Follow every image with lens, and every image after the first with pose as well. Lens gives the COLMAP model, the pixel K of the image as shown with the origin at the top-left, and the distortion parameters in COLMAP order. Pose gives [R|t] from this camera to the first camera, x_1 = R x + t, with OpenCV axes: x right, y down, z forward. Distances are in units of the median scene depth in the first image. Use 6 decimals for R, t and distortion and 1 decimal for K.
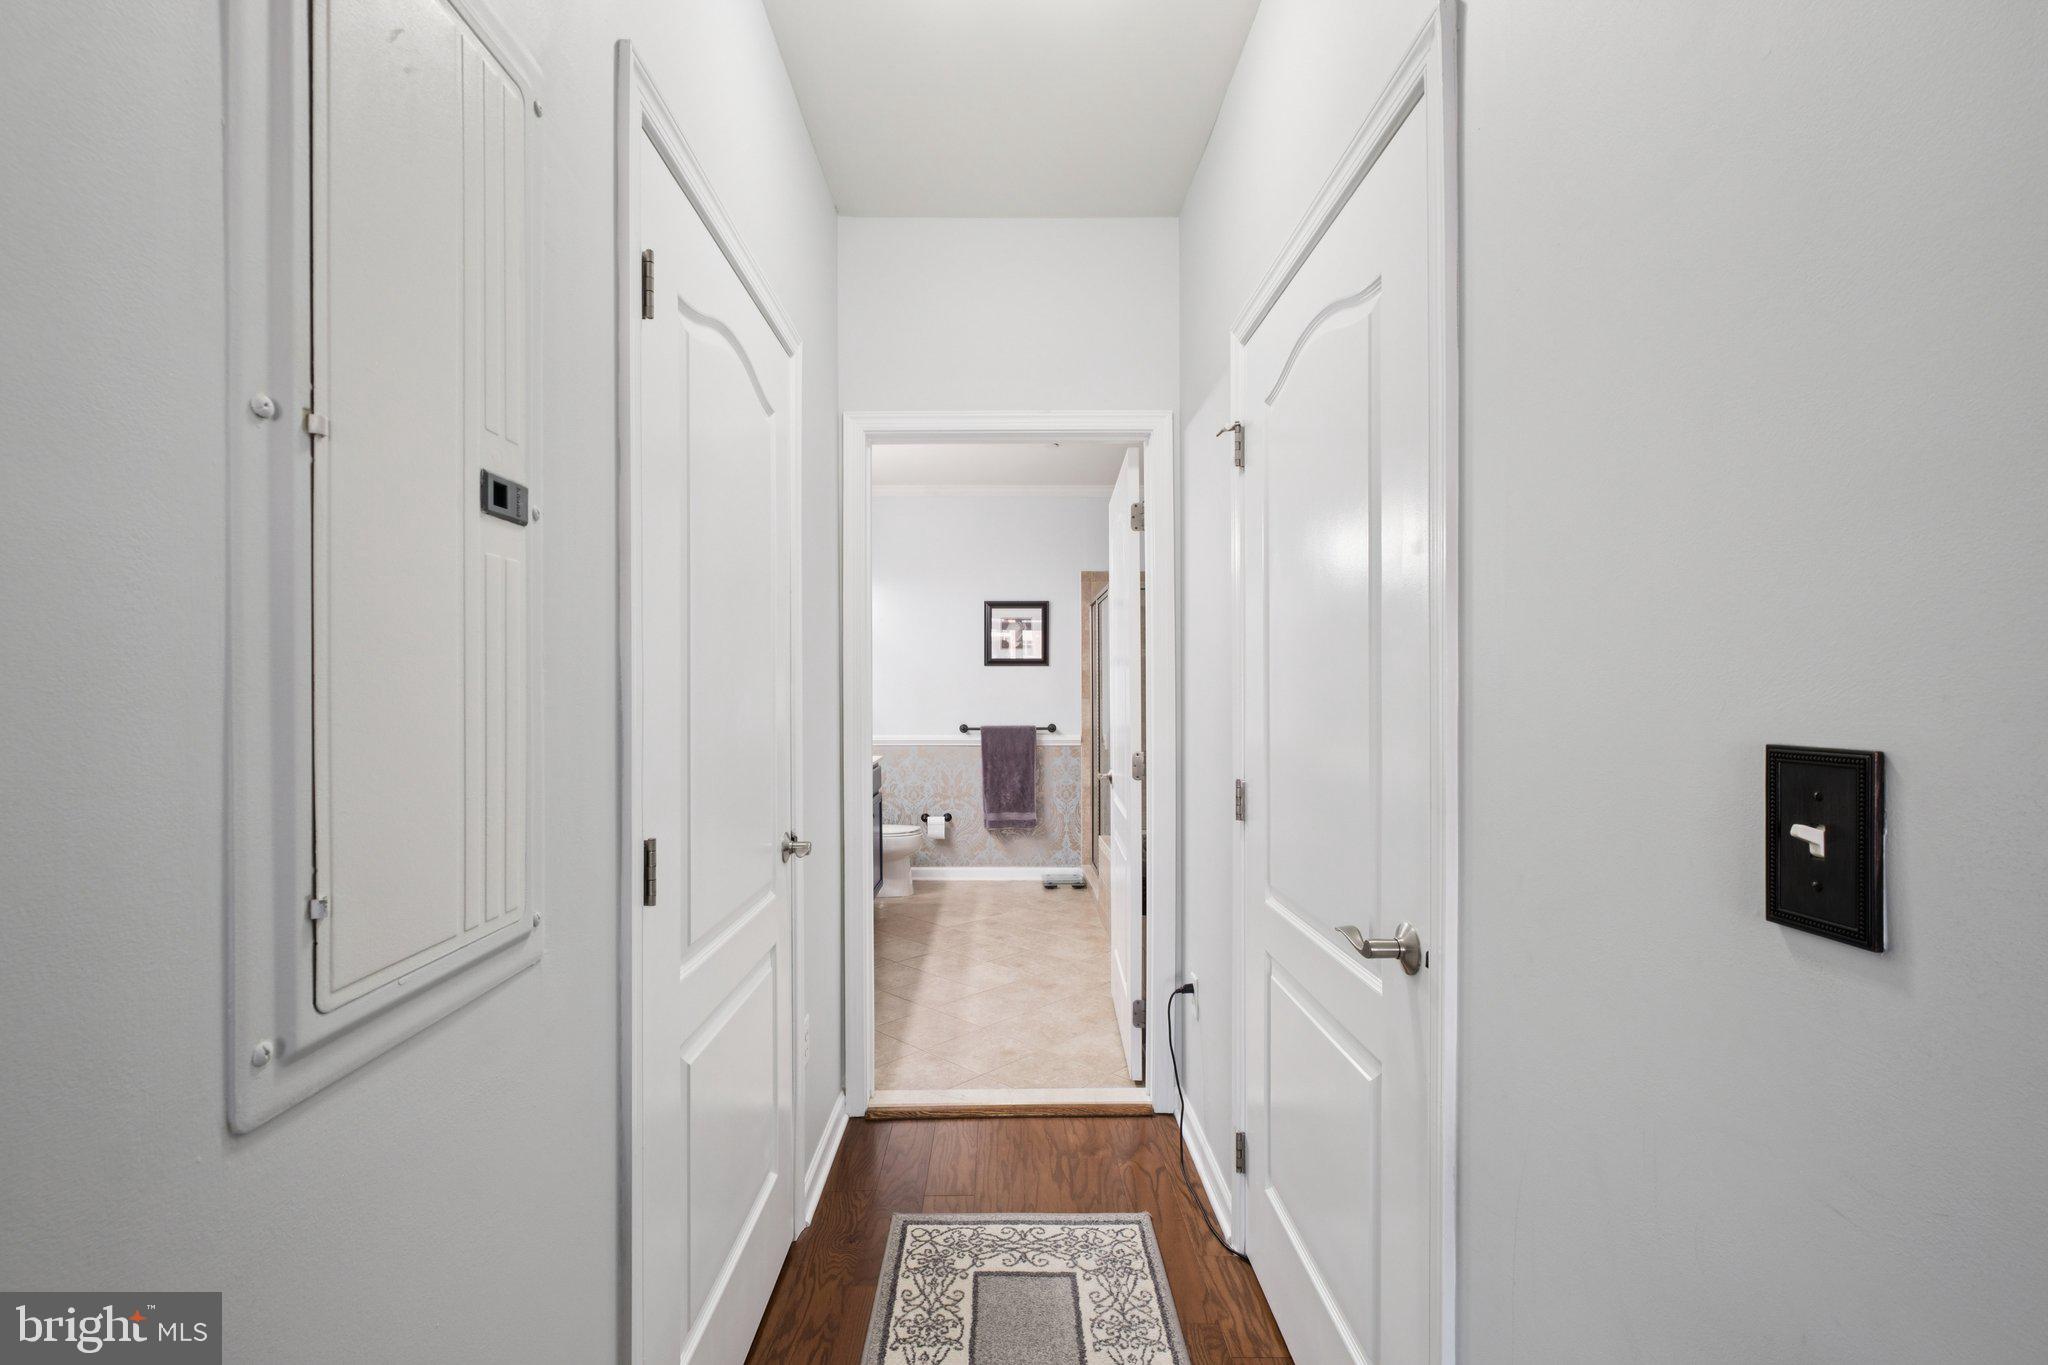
lens RADIAL K [[893.7, 0, 1021.2], [0, 893.7, 690.8], [0, 0, 1]] dist [-0.009262, -0.001149]
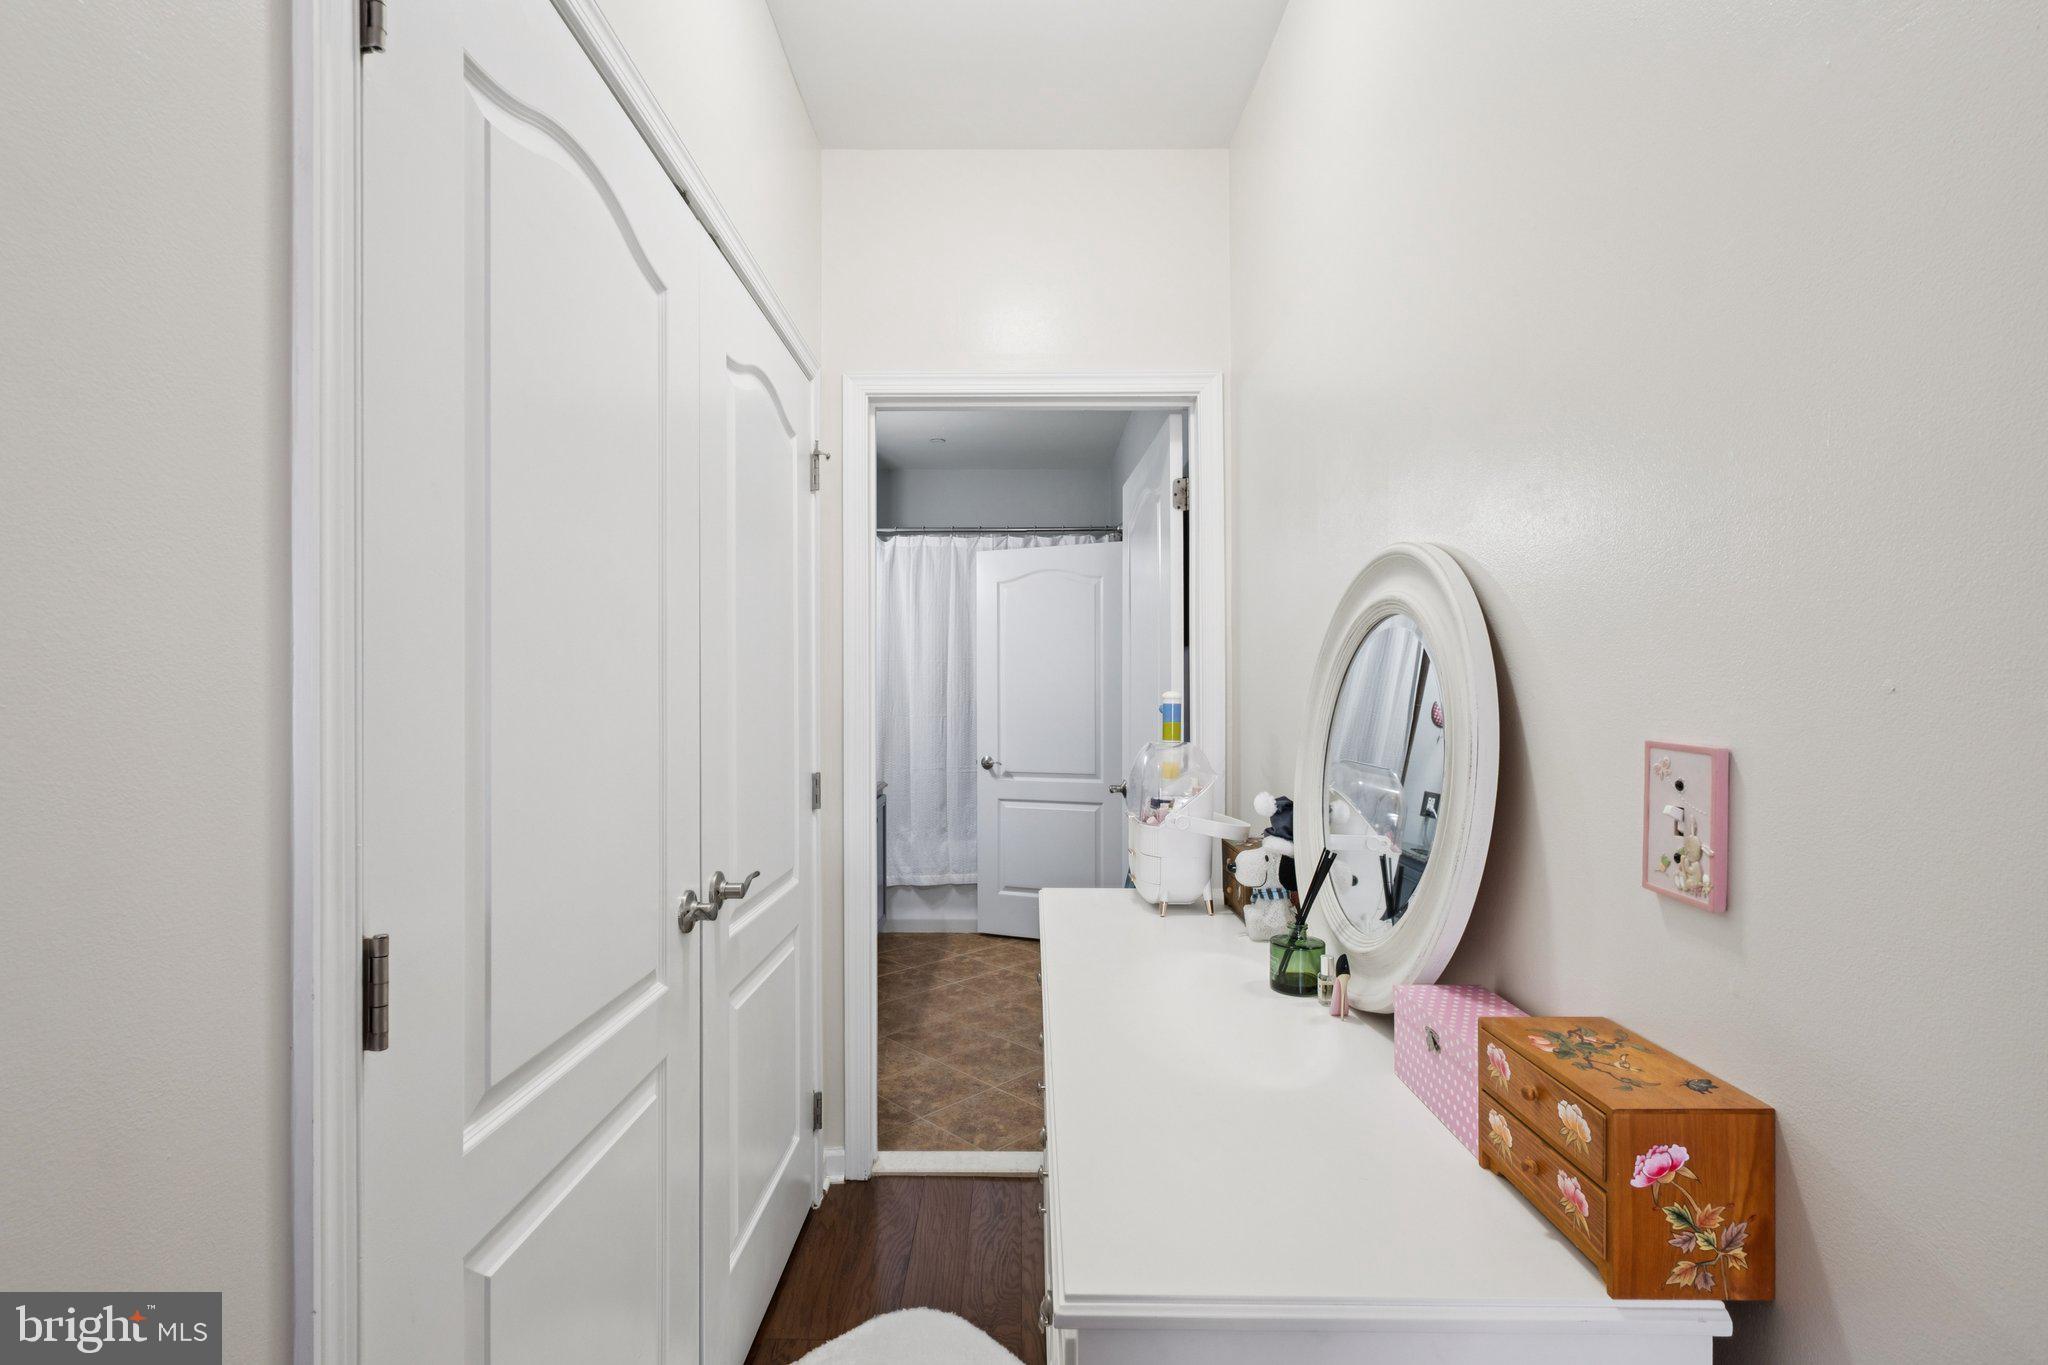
lens RADIAL K [[893.7, 0, 1021.9], [0, 893.7, 686.5], [0, 0, 1]] dist [-0.009262, -0.001149]
pose [[0.999219, 0.003537, -0.039367, 0.026106], [-0.003907, 0.999949, -0.009320, 0.002892], [0.039332, 0.009466, 0.999181, 0.327418]]
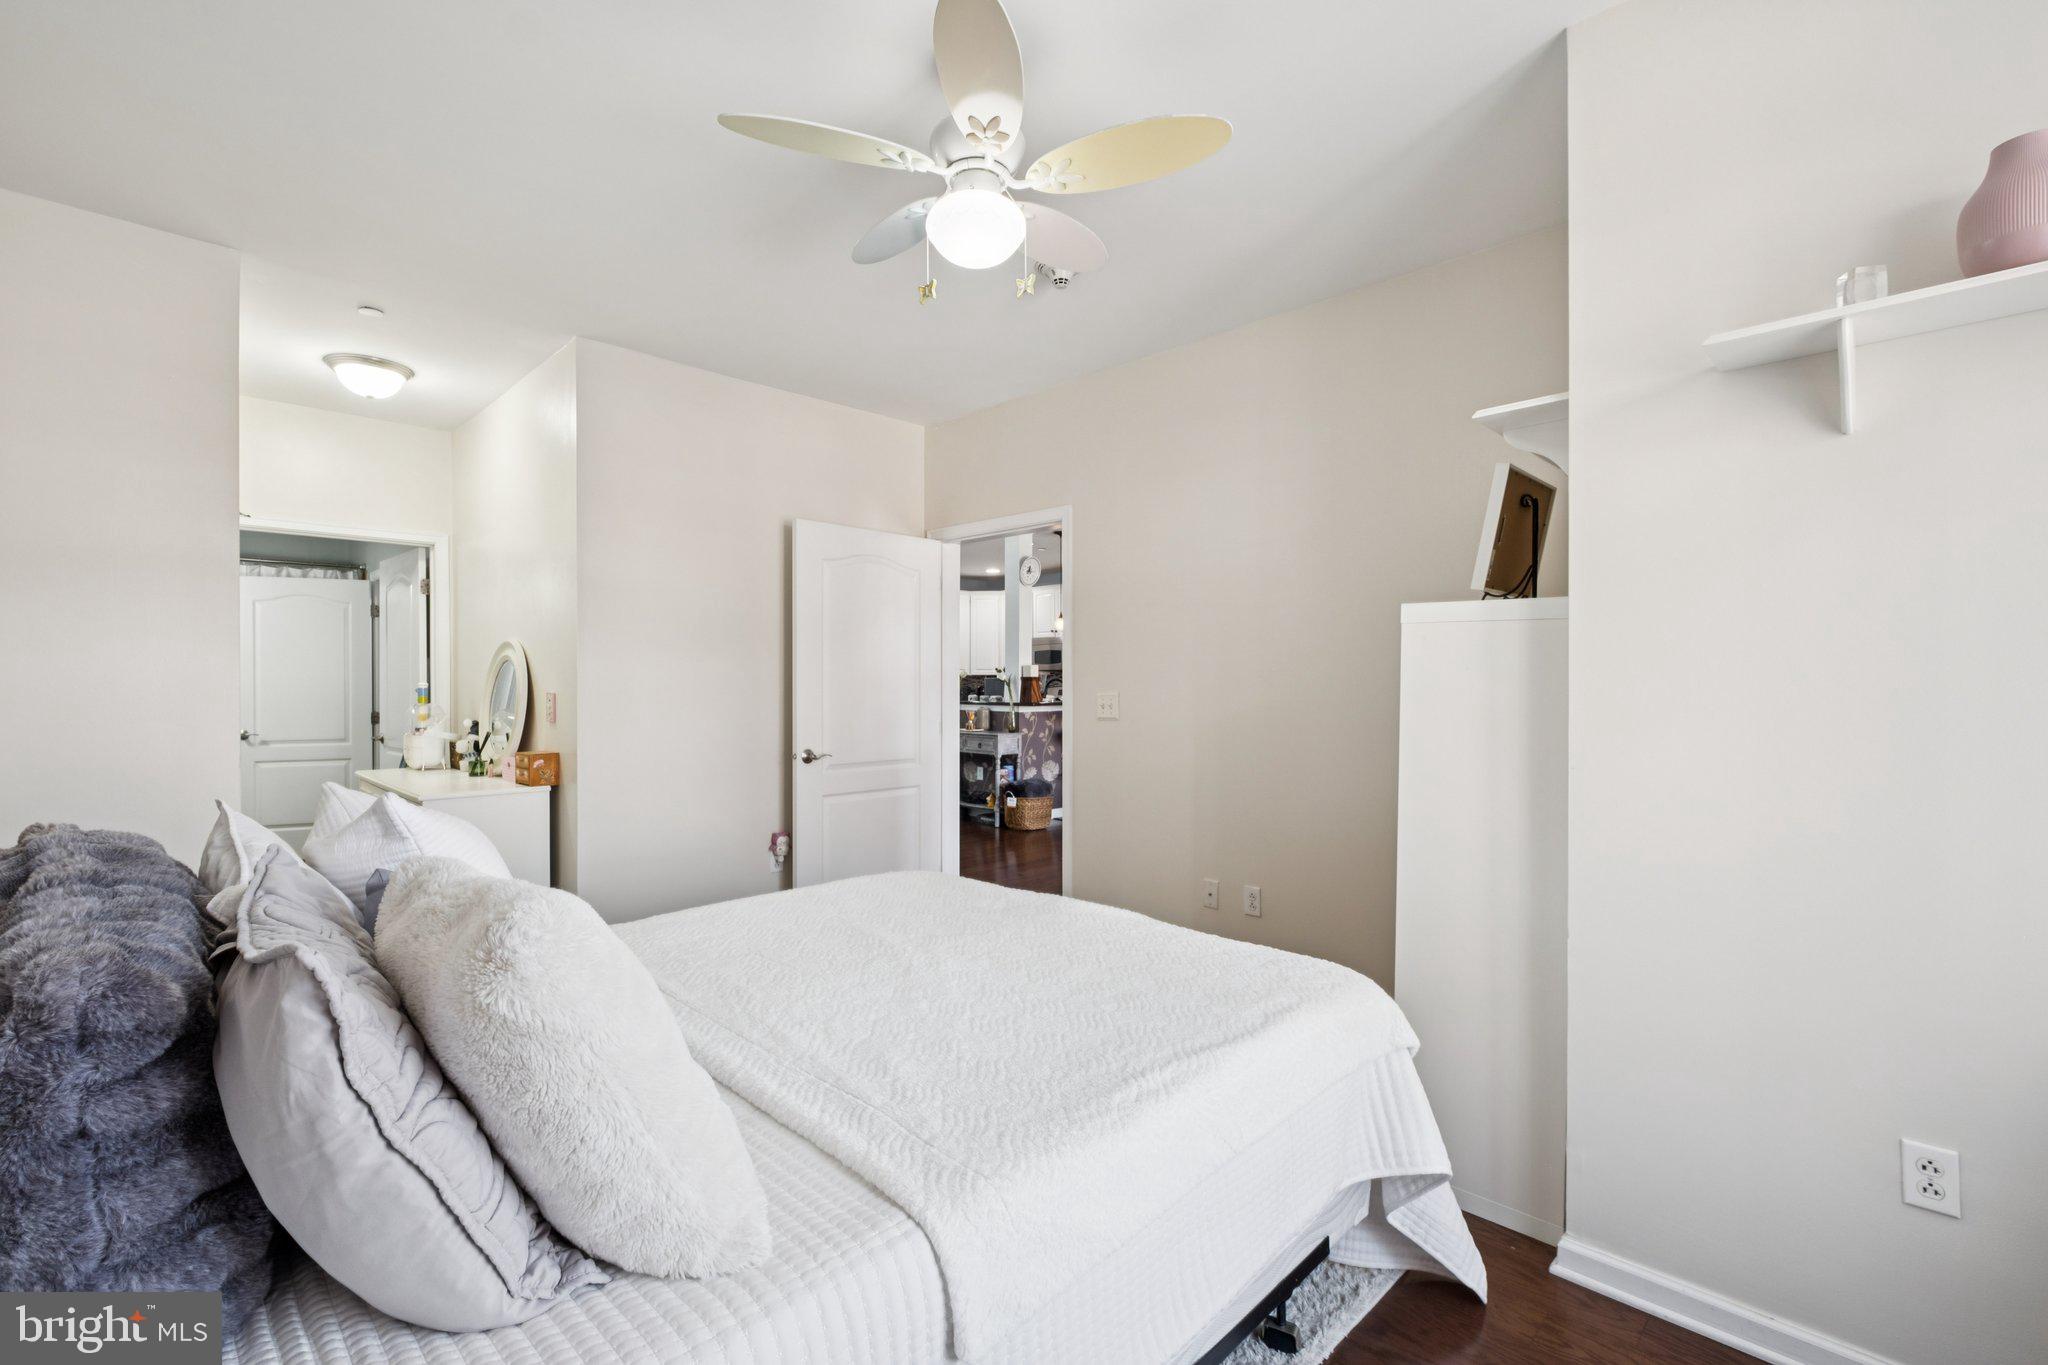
lens RADIAL K [[893.7, 0, 1026.5], [0, 893.7, 682.4], [0, 0, 1]] dist [-0.009262, -0.001149]
pose [[0.720201, 0.001745, 0.693763, -0.645275], [0.000329, 0.999996, -0.002856, 0.008437], [-0.693765, 0.002286, 0.720198, -3.042995]]
